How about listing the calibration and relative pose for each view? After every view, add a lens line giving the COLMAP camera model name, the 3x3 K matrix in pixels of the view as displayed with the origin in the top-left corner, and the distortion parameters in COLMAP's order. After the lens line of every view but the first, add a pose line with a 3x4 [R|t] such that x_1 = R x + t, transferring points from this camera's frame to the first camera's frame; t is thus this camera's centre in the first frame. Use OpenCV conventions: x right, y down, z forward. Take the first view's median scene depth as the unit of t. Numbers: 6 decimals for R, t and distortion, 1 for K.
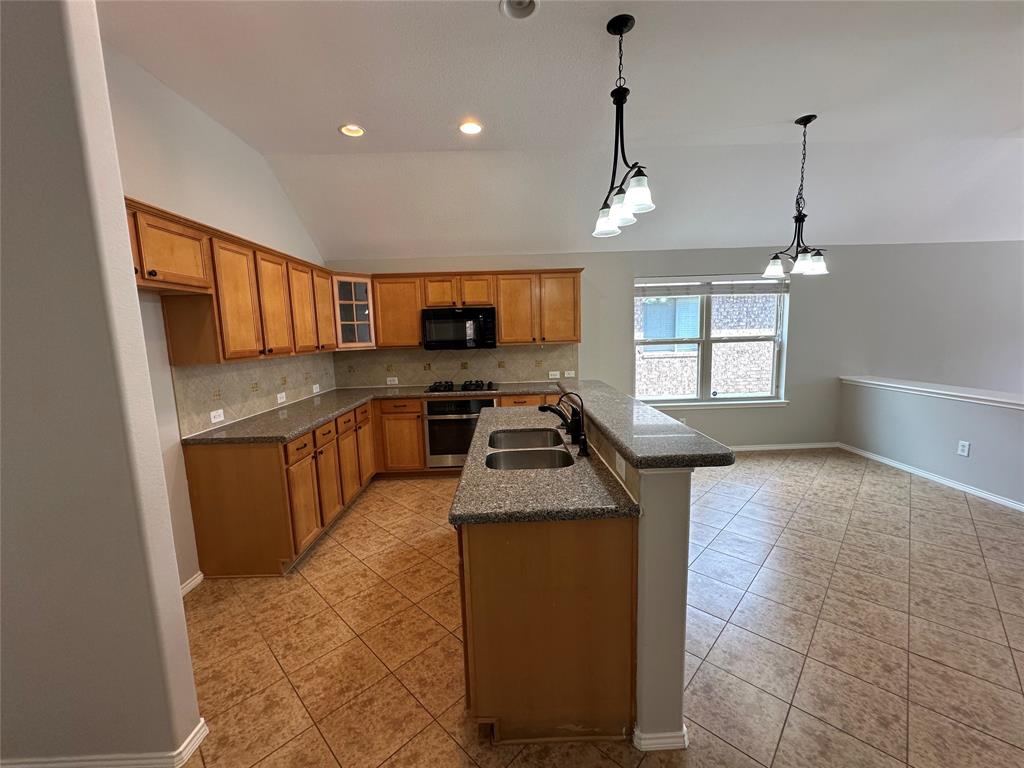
lens RADIAL K [[409.5, 0, 511.0], [0, 409.5, 385.0], [0, 0, 1]] dist [-0.004675, 0.000870]
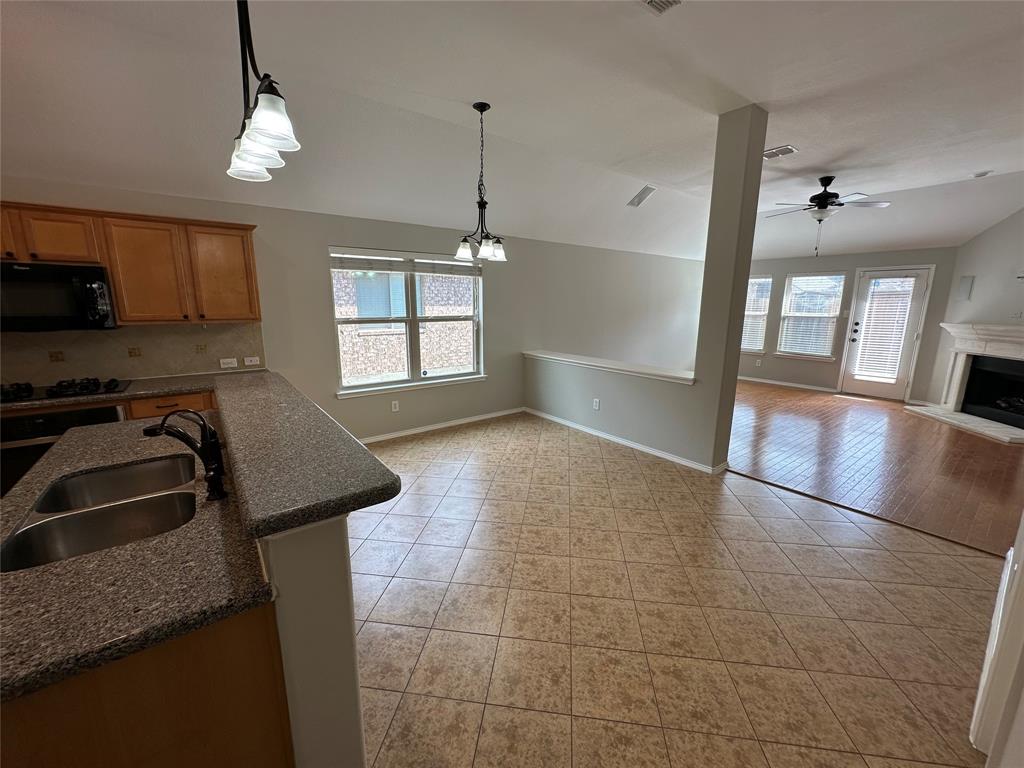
lens RADIAL K [[409.5, 0, 511.0], [0, 409.5, 385.0], [0, 0, 1]] dist [-0.004675, 0.000870]
pose [[0.803160, -0.084416, 0.589752, 0.083255], [0.047384, 0.995826, 0.078010, -0.020553], [-0.593875, -0.034710, 0.803808, 0.075083]]
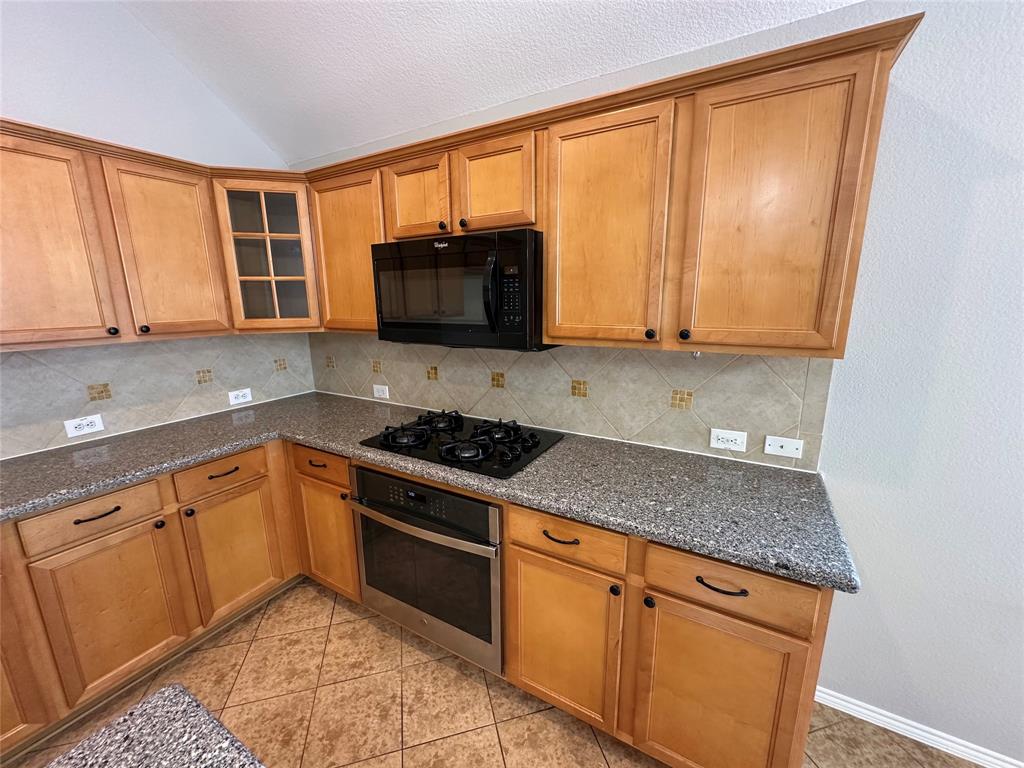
lens RADIAL K [[409.5, 0, 511.0], [0, 409.5, 385.0], [0, 0, 1]] dist [-0.004675, 0.000870]
pose [[0.857914, 0.127873, -0.497627, 0.125155], [-0.080703, 0.990050, 0.115276, -0.101912], [0.507416, -0.058736, 0.859697, 0.694970]]
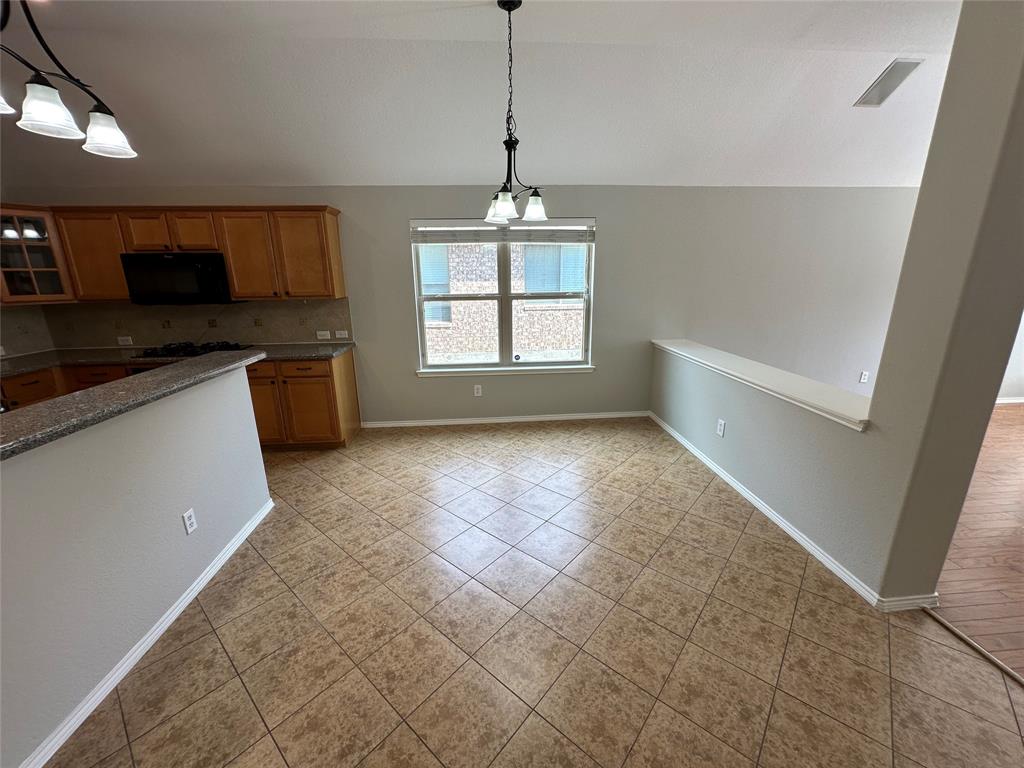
lens RADIAL K [[409.5, 0, 511.0], [0, 409.5, 385.0], [0, 0, 1]] dist [-0.004675, 0.000870]
pose [[0.998126, 0.001495, 0.061175, 0.491078], [-0.009625, 0.991093, 0.132824, -0.043009], [-0.060431, -0.133164, 0.989250, 0.125311]]
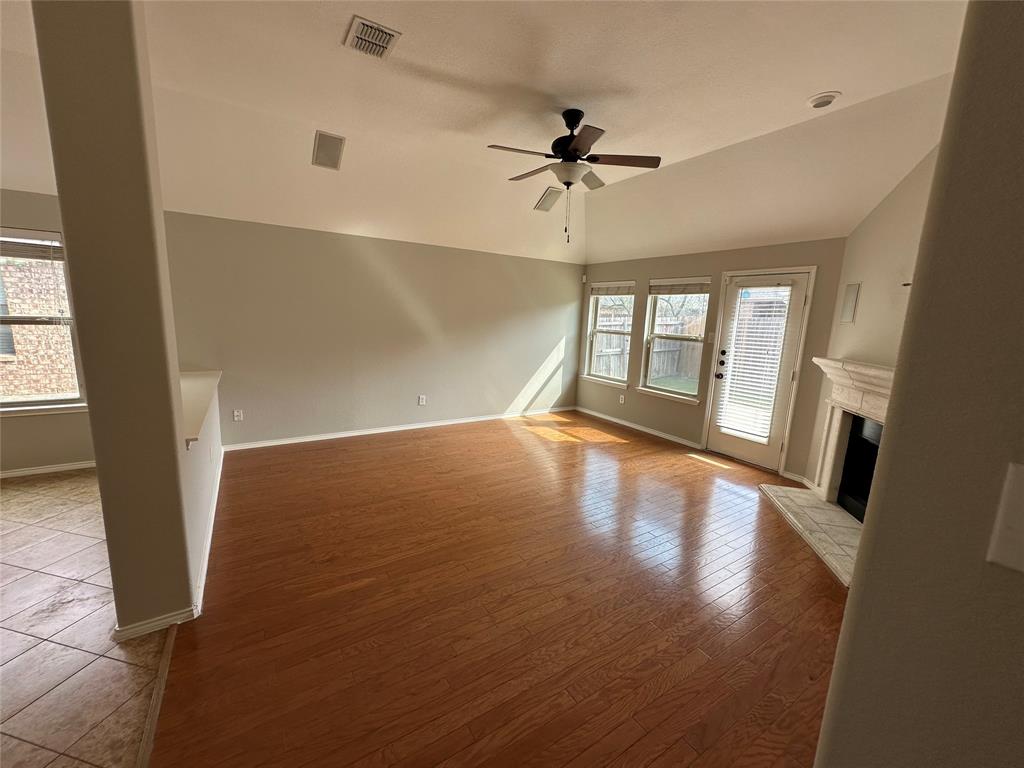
lens RADIAL K [[409.5, 0, 511.0], [0, 409.5, 385.0], [0, 0, 1]] dist [-0.004675, 0.000870]
pose [[0.849527, -0.027033, 0.526852, 1.058869], [0.001749, 0.998825, 0.048429, -0.037290], [-0.527542, -0.040220, 0.848576, -0.071271]]
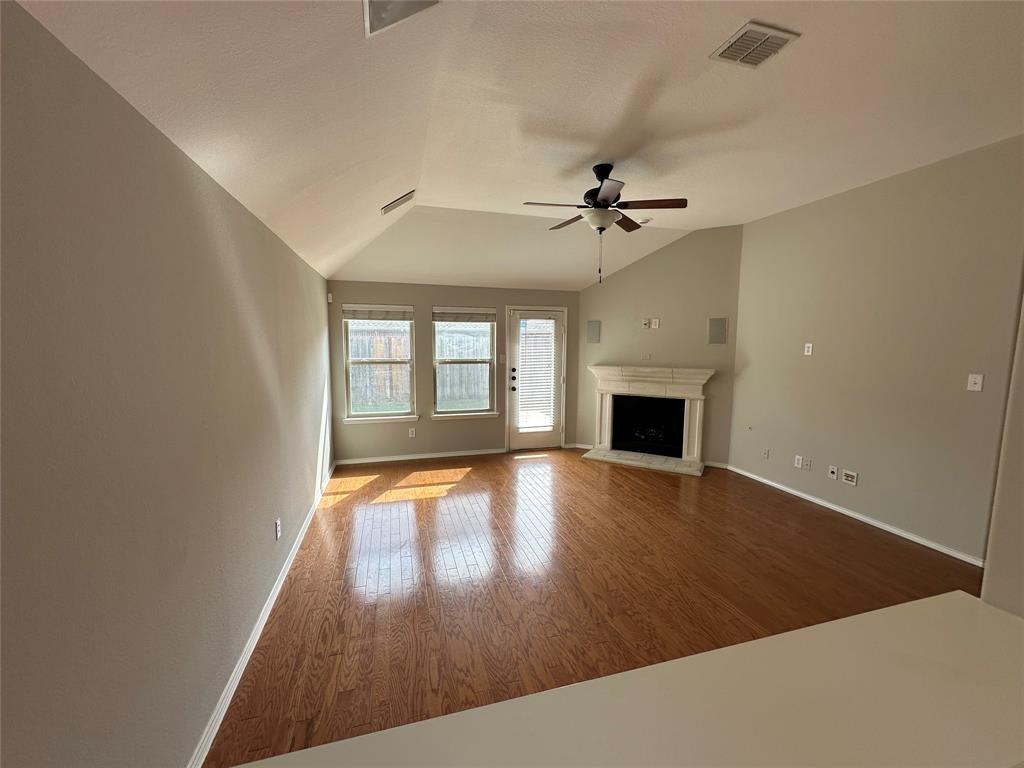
lens RADIAL K [[409.5, 0, 511.0], [0, 409.5, 385.0], [0, 0, 1]] dist [-0.004675, 0.000870]
pose [[-0.259829, -0.076153, 0.962647, 0.802702], [0.124942, 0.985855, 0.111713, -0.174027], [-0.957538, 0.149302, -0.246639, 0.914147]]
